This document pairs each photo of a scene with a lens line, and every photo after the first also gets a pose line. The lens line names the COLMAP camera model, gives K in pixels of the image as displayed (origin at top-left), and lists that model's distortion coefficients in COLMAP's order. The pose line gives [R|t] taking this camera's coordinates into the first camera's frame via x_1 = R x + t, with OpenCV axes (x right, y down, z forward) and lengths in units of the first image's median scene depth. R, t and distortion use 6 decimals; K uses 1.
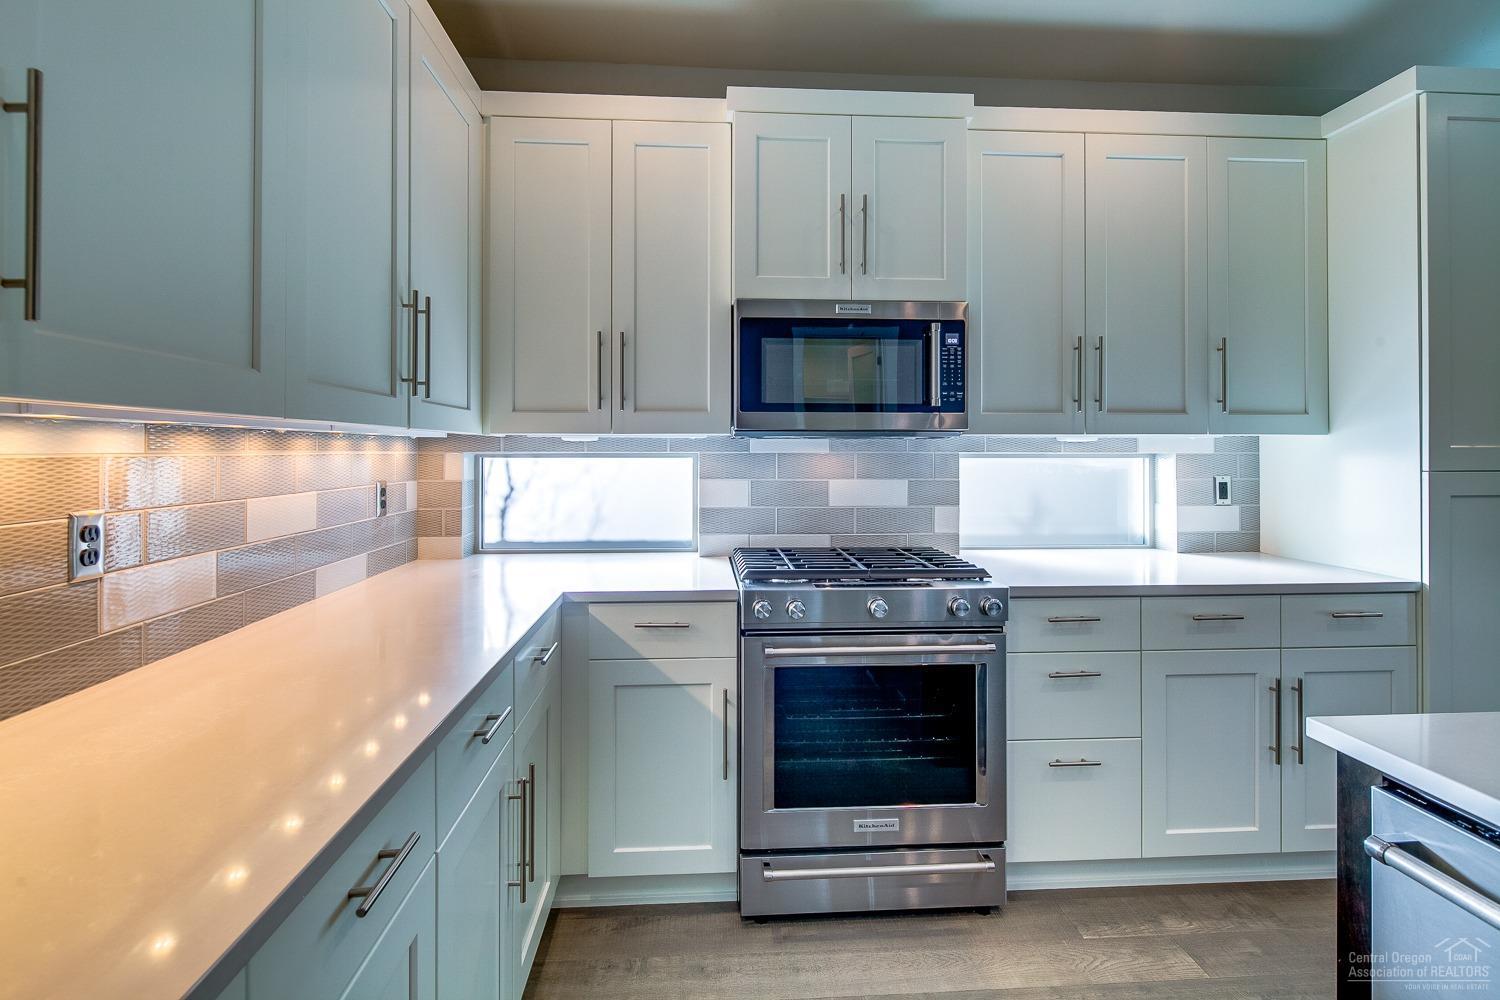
lens RADIAL K [[721.9, 0, 730.3], [0, 721.9, 443.1], [0, 0, 1]] dist [0.000853, -0.003119]
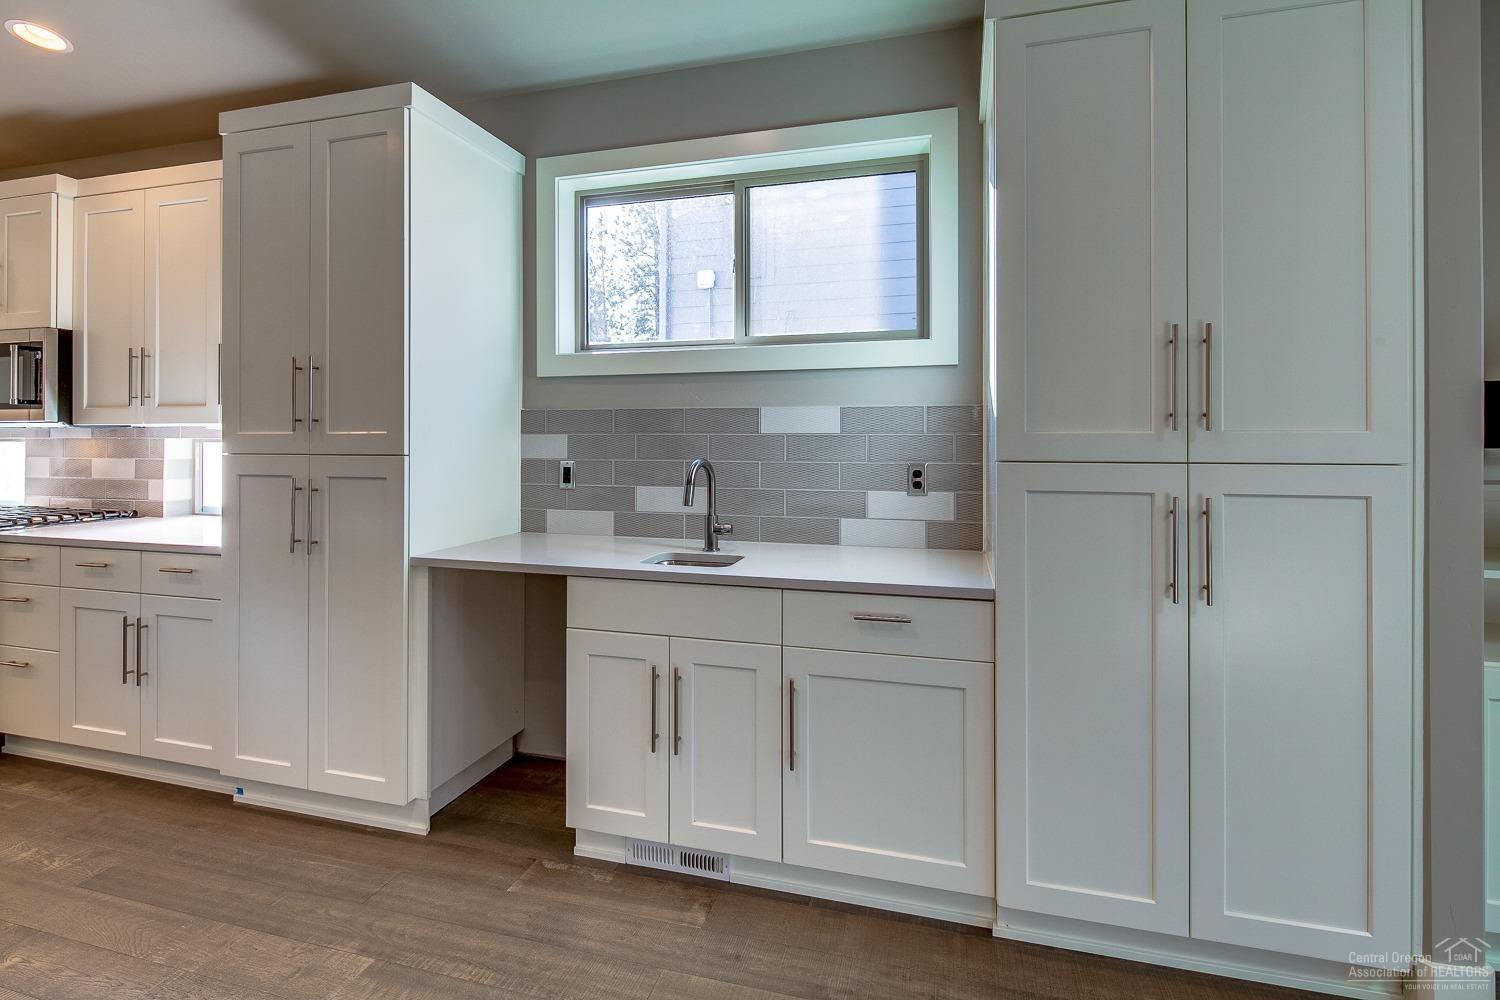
lens RADIAL K [[721.9, 0, 728.4], [0, 721.9, 430.8], [0, 0, 1]] dist [0.000853, -0.003119]
pose [[0.940719, -0.003348, -0.339171, 1.784950], [0.002723, 0.999994, -0.002318, 0.005728], [0.339177, 0.001257, 0.940722, 0.137631]]
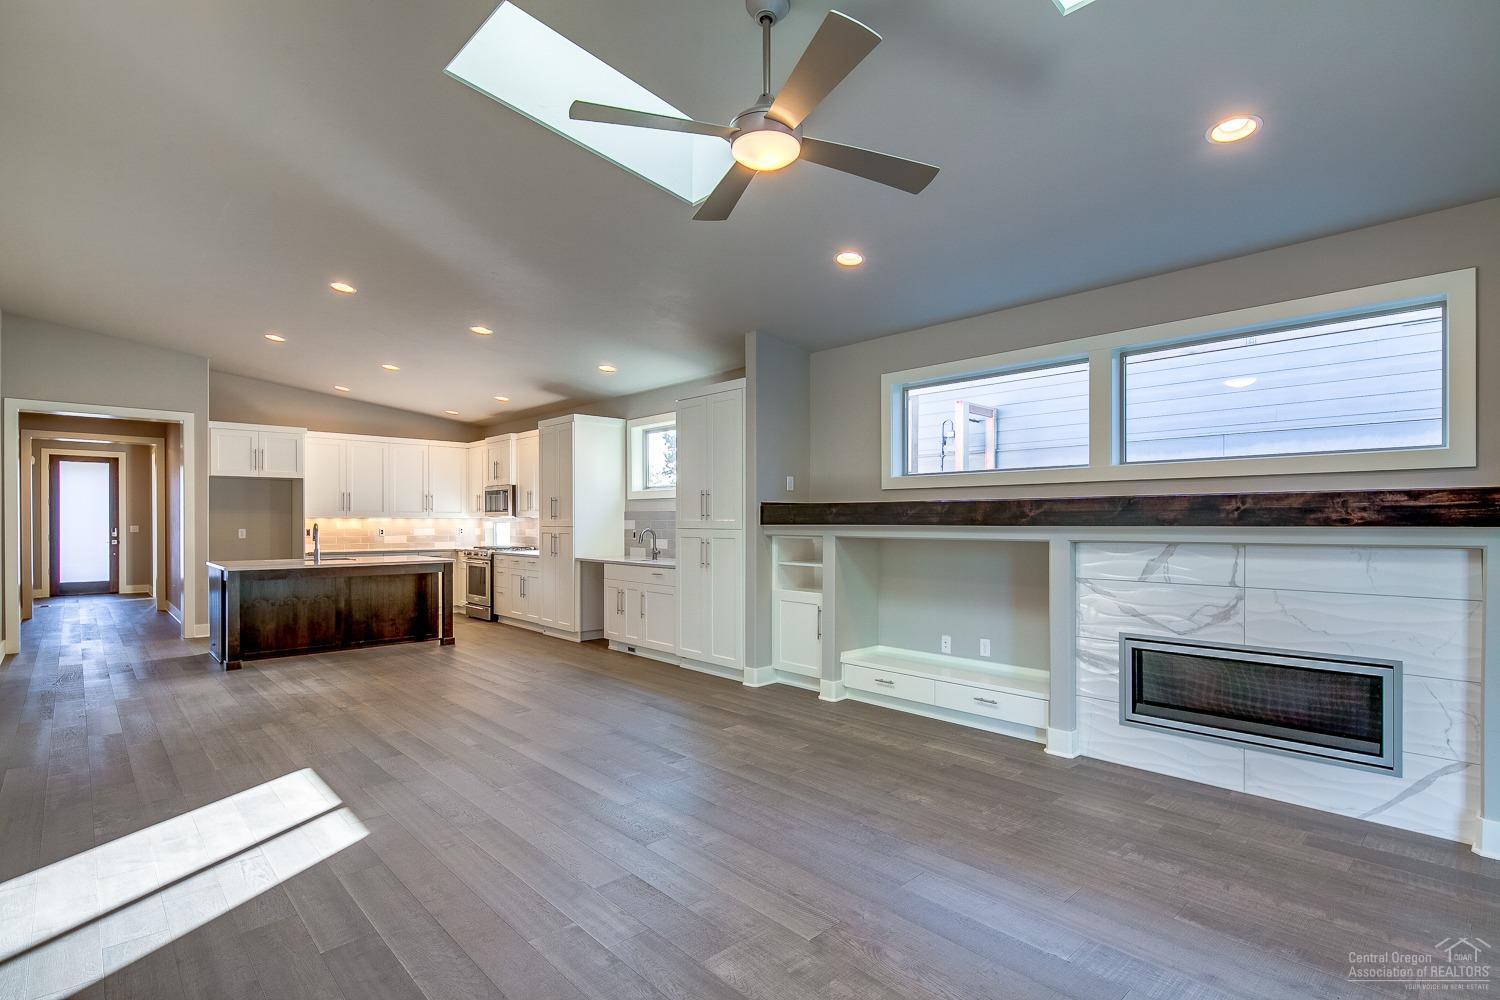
lens RADIAL K [[721.9, 0, 755.9], [0, 721.9, 520.1], [0, 0, 1]] dist [0.000853, -0.003119]
pose [[0.638668, -0.000103, -0.769482, 3.891052], [0.006936, 0.999960, 0.005624, -0.006282], [0.769451, -0.008929, 0.638644, -0.478486]]
